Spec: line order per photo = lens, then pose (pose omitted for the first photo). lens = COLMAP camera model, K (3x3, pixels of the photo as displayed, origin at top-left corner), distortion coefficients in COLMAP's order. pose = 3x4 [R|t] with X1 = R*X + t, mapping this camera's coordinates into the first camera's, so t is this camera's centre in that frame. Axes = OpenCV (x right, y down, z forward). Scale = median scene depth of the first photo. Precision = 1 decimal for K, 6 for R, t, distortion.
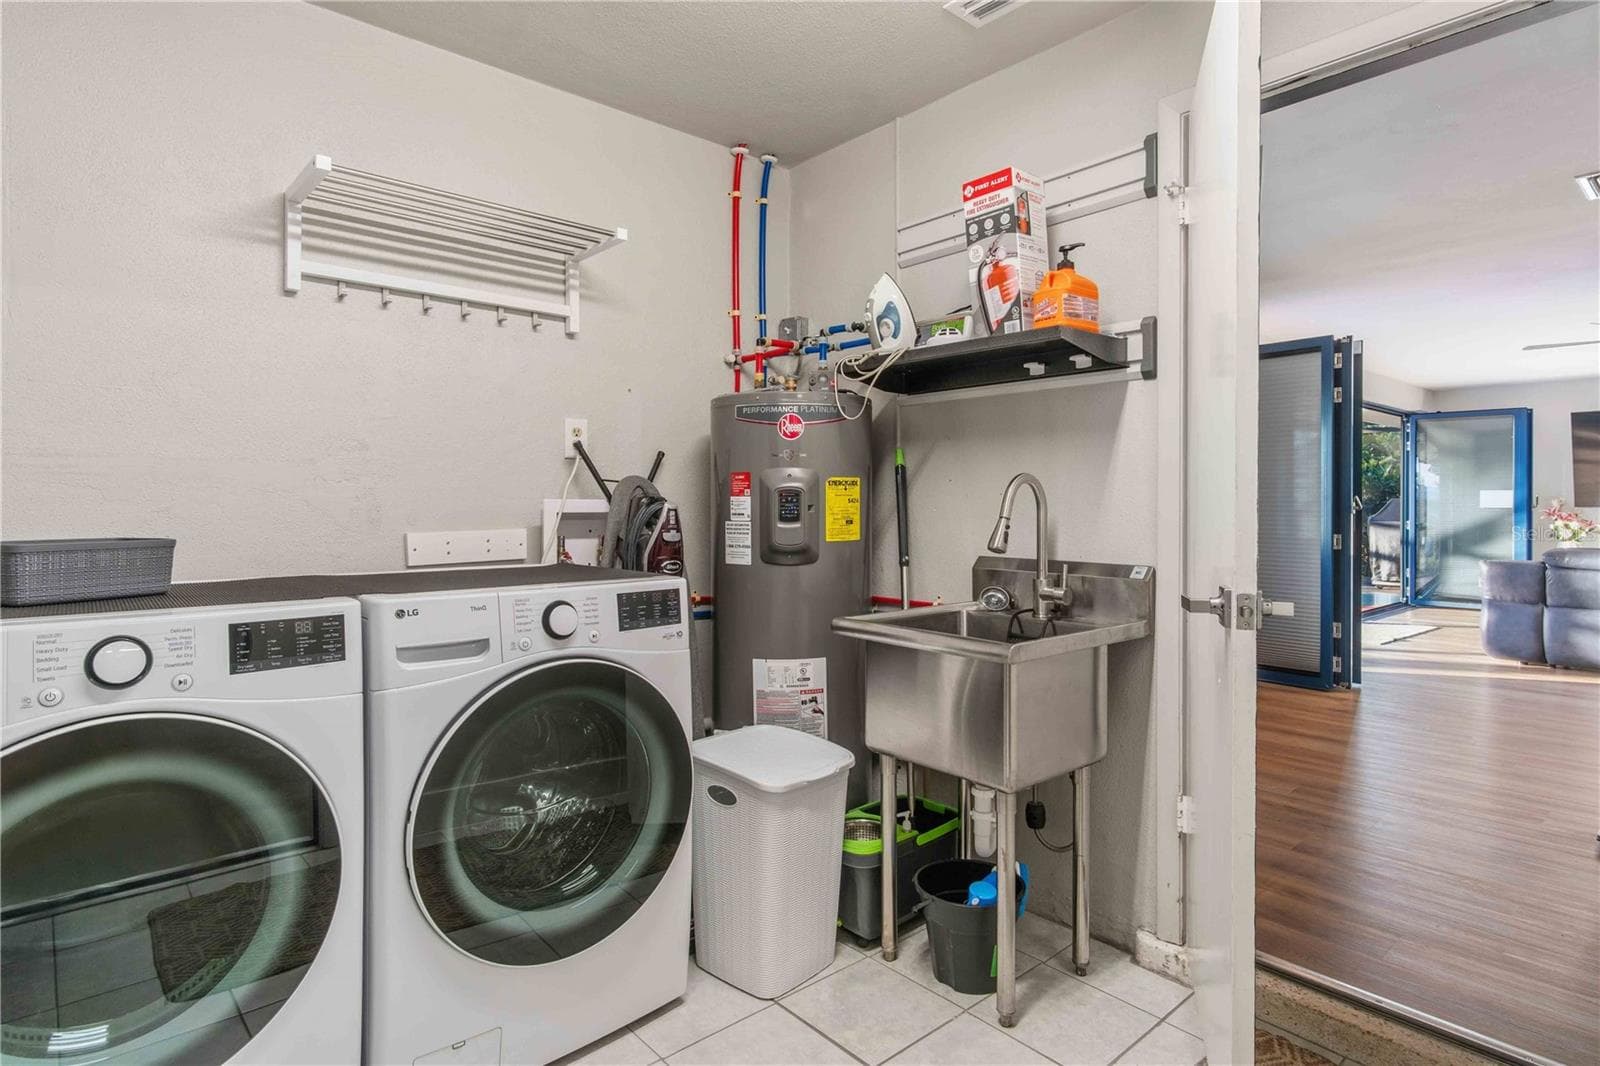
lens RADIAL K [[855.7, 0, 798.8], [0, 855.7, 518.8], [0, 0, 1]] dist [0.000181, 0.000076]
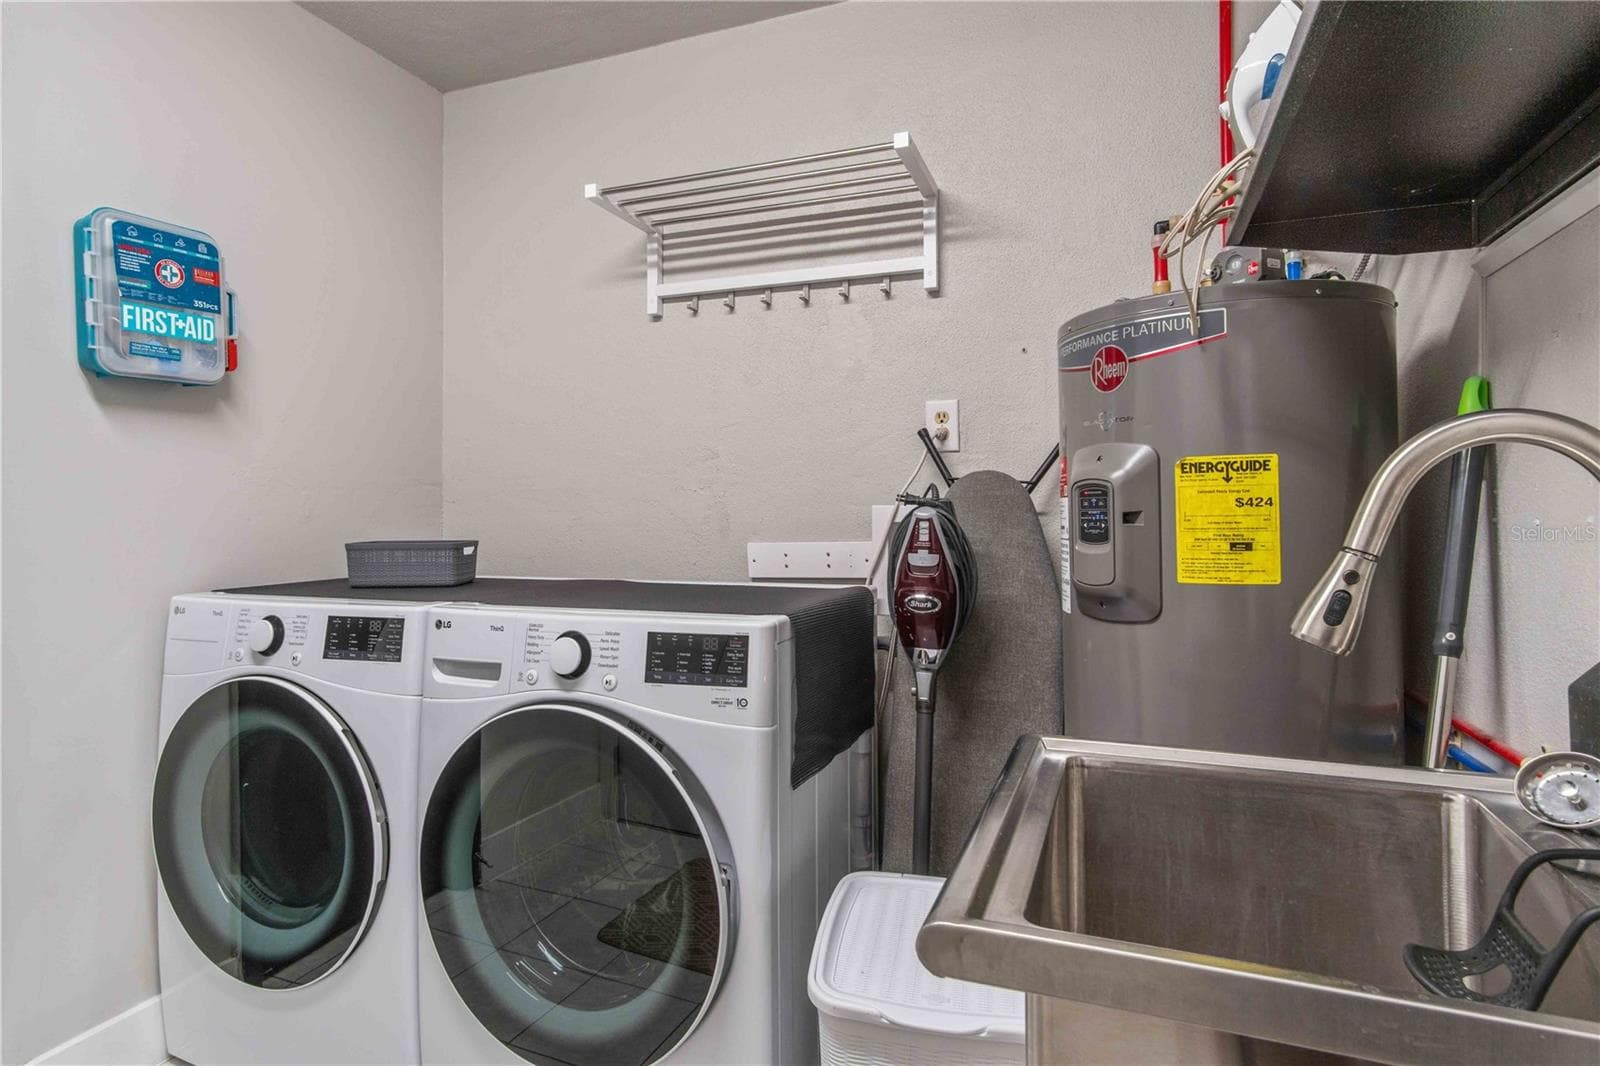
lens RADIAL K [[855.7, 0, 798.8], [0, 855.7, 518.8], [0, 0, 1]] dist [0.000181, 0.000076]
pose [[0.459611, 0.004326, -0.888110, 0.388256], [-0.009256, 0.999957, 0.000080, -0.009789], [0.888072, 0.008184, 0.459631, 0.571177]]
